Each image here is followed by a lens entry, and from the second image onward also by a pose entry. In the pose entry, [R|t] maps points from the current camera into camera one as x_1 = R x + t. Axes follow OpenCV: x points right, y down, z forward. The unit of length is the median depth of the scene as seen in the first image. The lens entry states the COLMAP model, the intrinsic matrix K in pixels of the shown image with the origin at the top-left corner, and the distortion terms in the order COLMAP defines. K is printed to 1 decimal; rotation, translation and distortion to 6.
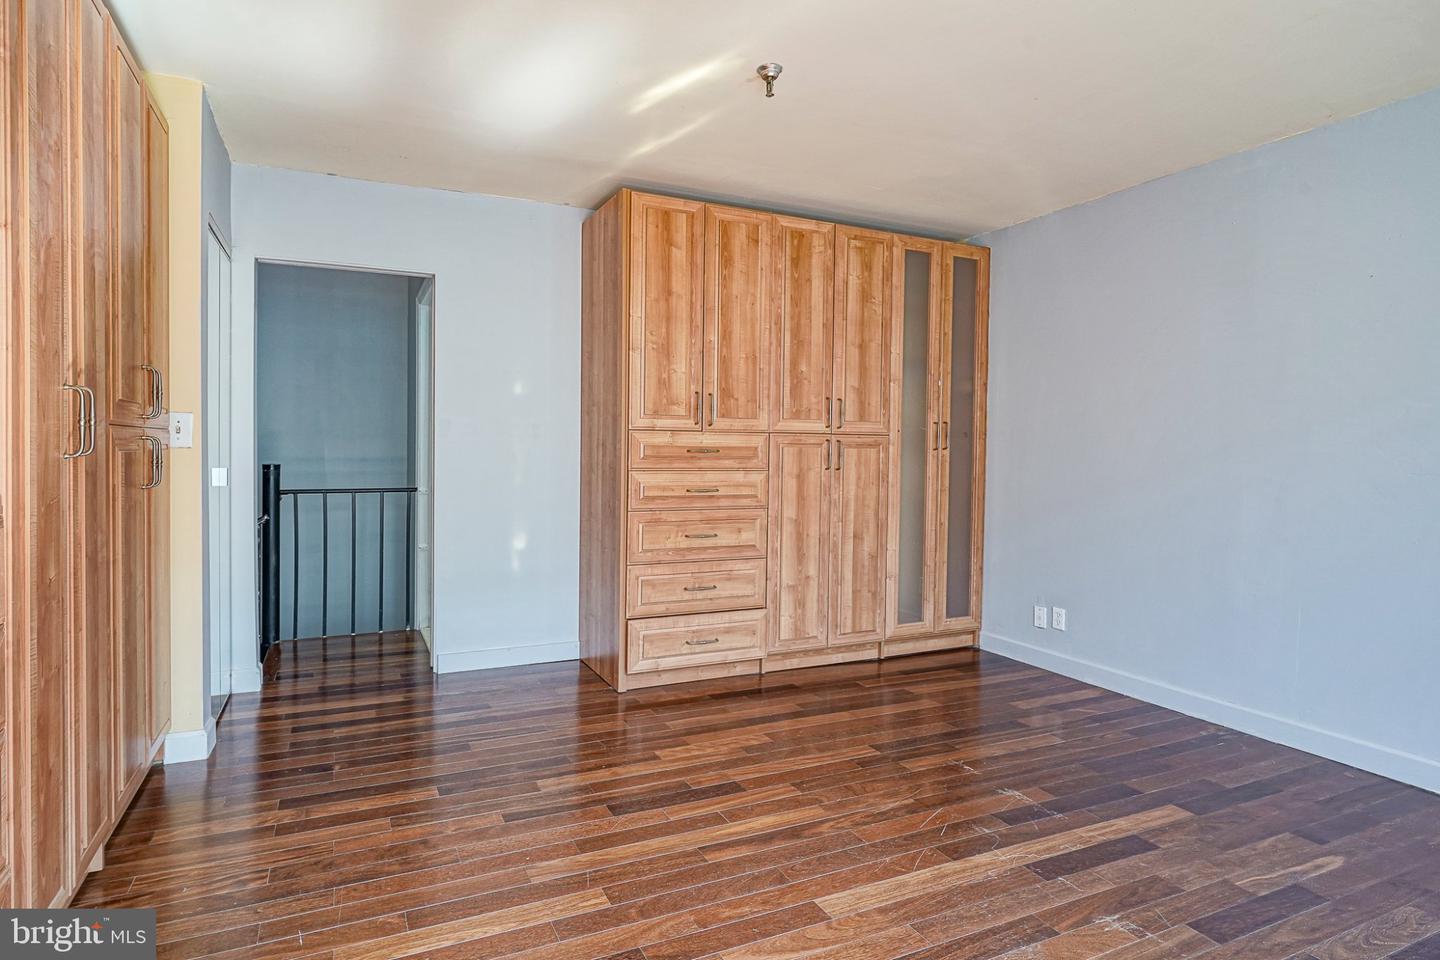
lens RADIAL K [[713.6, 0, 636.5], [0, 713.6, 469.1], [0, 0, 1]] dist [-0.013311, 0.006494]
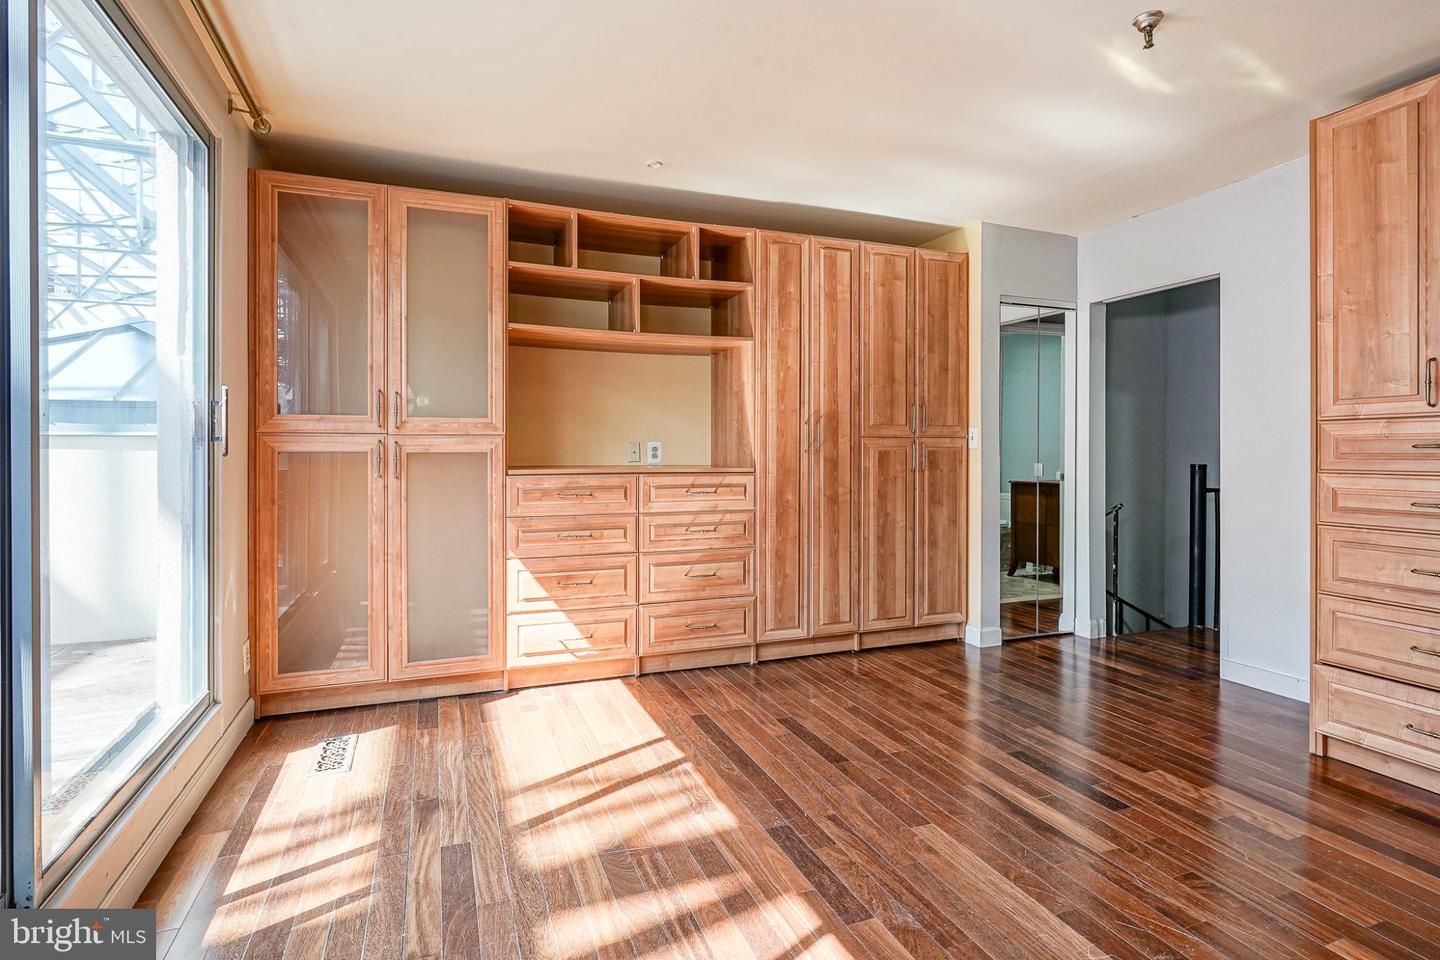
lens RADIAL K [[713.6, 0, 720.4], [0, 713.6, 454.6], [0, 0, 1]] dist [-0.013311, 0.006494]
pose [[-0.009575, -0.005247, -0.999940, 0.795983], [-0.023946, 0.999701, -0.005016, 0.002033], [0.999667, 0.023897, -0.009698, 0.354474]]
